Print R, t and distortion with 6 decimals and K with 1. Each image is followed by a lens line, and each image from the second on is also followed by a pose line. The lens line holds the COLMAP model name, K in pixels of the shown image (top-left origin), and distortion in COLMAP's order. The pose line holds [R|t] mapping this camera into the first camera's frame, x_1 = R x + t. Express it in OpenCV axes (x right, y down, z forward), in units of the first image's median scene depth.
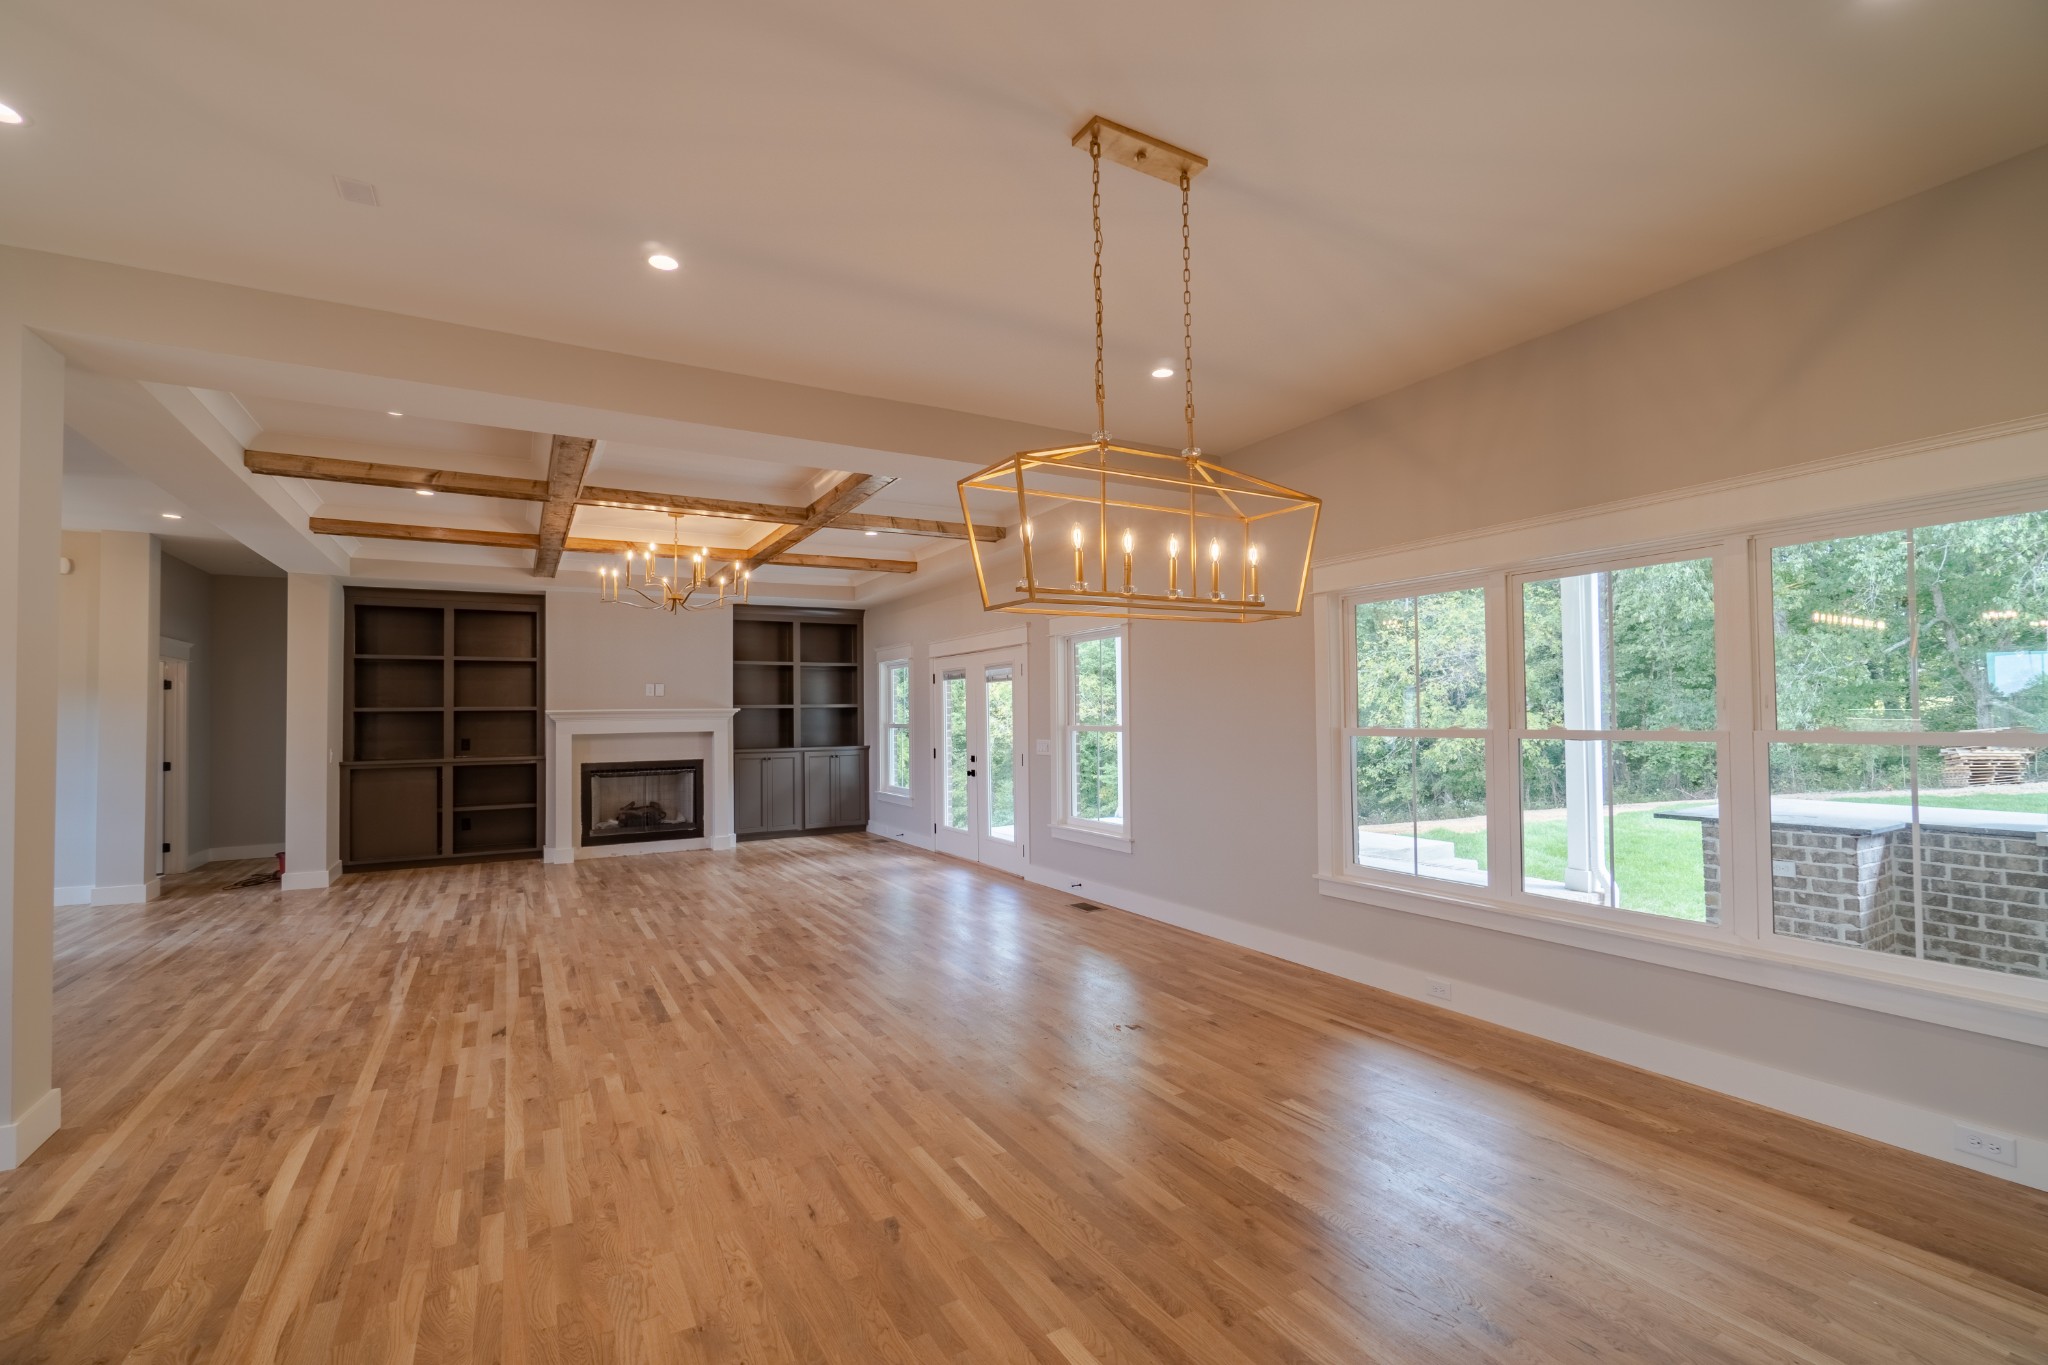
lens RADIAL K [[881.8, 0, 1016.2], [0, 881.8, 702.0], [0, 0, 1]] dist [-0.002563, -0.000299]
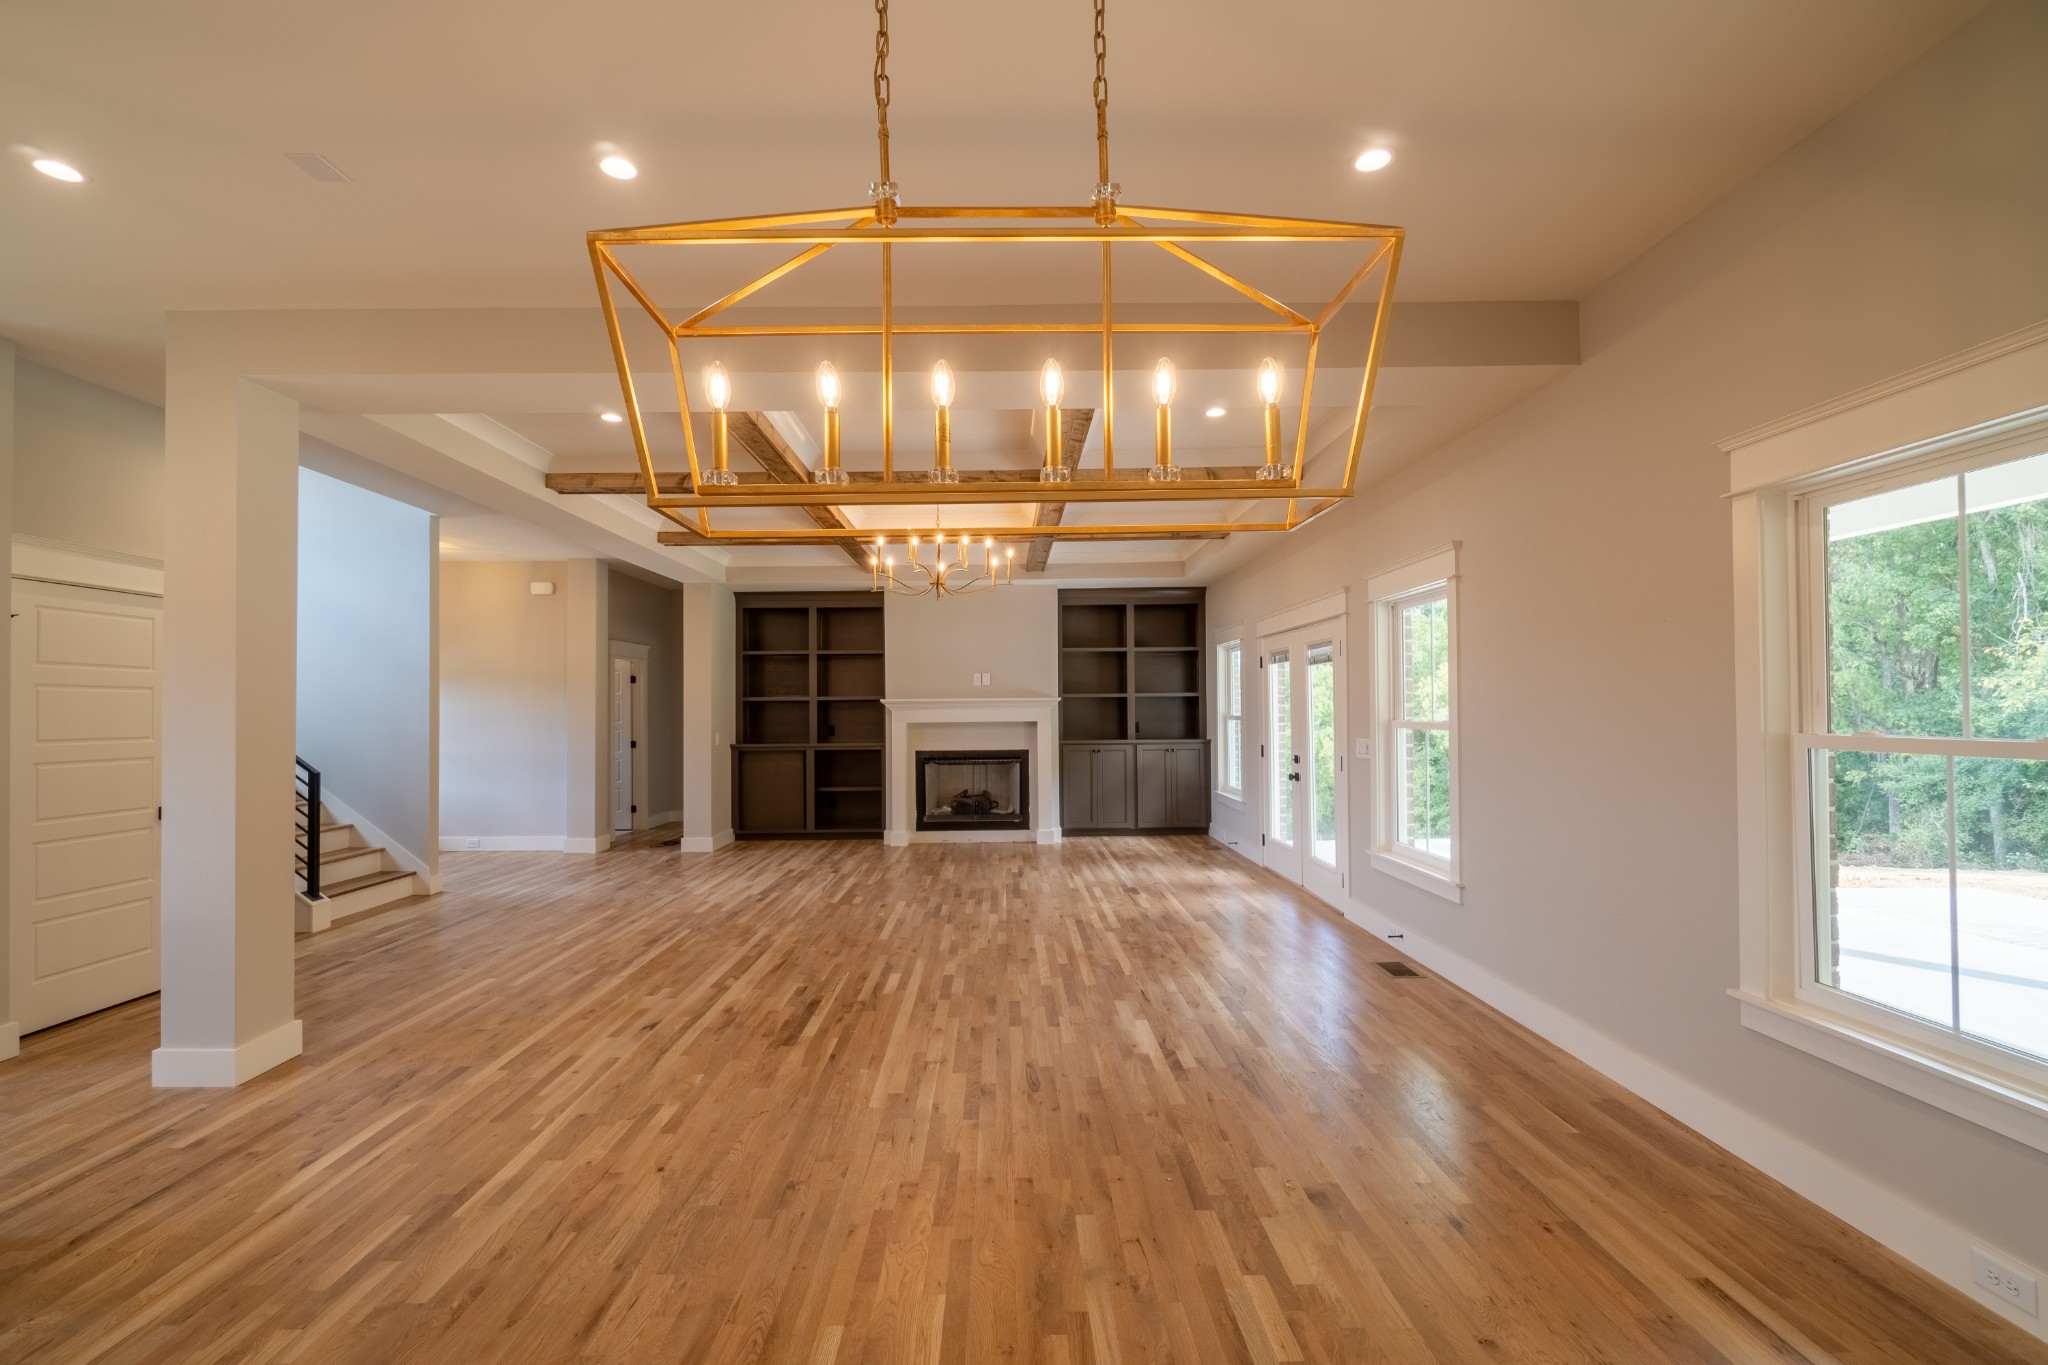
lens RADIAL K [[881.8, 0, 1016.2], [0, 881.8, 702.0], [0, 0, 1]] dist [-0.002563, -0.000299]
pose [[0.872398, 0.001227, -0.488794, 0.133228], [0.005219, 0.999916, 0.011825, 0.000518], [0.488768, -0.012867, 0.872319, 0.176268]]
